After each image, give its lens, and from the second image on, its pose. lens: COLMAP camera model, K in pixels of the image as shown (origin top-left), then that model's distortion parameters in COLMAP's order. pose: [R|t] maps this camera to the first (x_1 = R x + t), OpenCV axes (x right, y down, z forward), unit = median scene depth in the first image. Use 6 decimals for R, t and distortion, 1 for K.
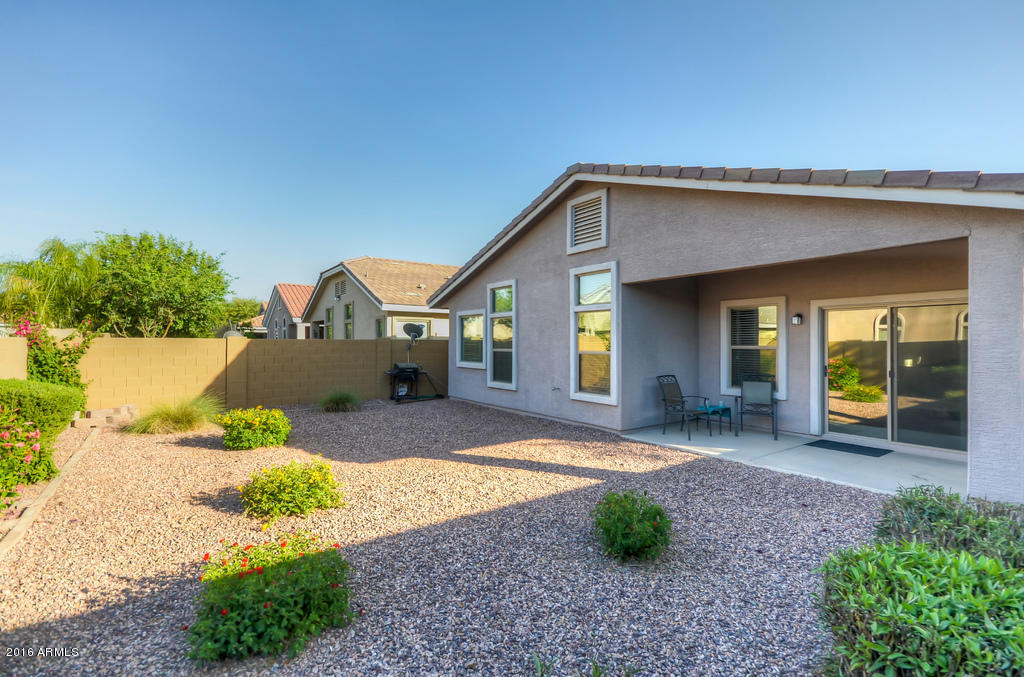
lens RADIAL K [[457.3, 0, 512.1], [0, 457.3, 343.9], [0, 0, 1]] dist [0.008306, -0.000660]
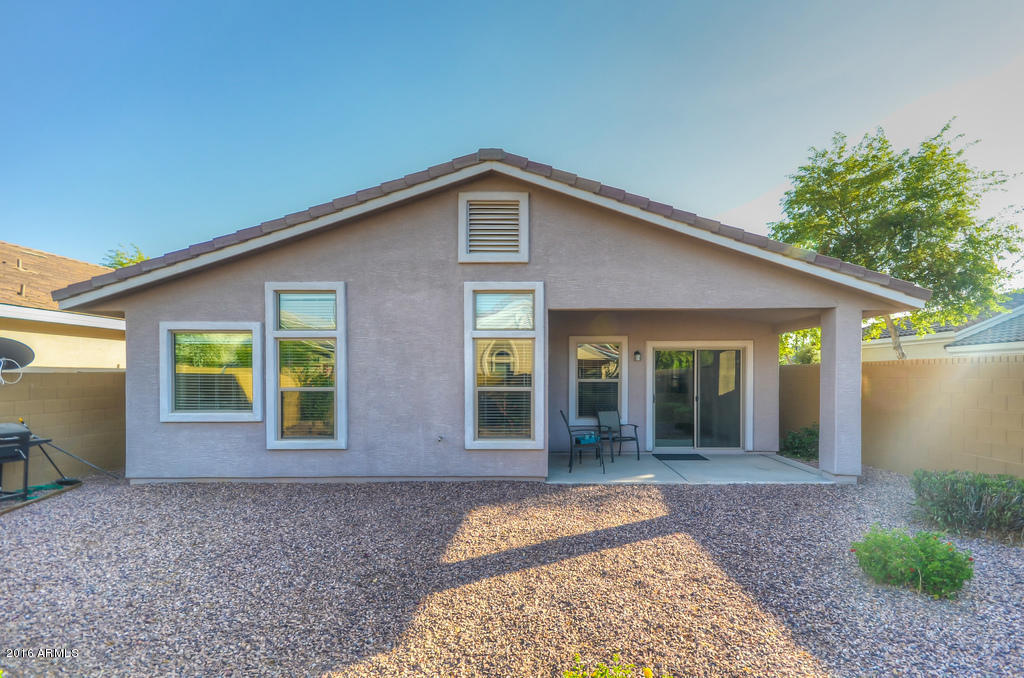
lens RADIAL K [[441.5, 0, 512.7], [0, 441.5, 389.6], [0, 0, 1]] dist [-0.001096, -0.000170]
pose [[0.591475, -0.019883, 0.806078, -0.450547], [0.005405, 0.999771, 0.020695, 0.004092], [-0.806305, -0.007884, 0.591447, 0.514591]]
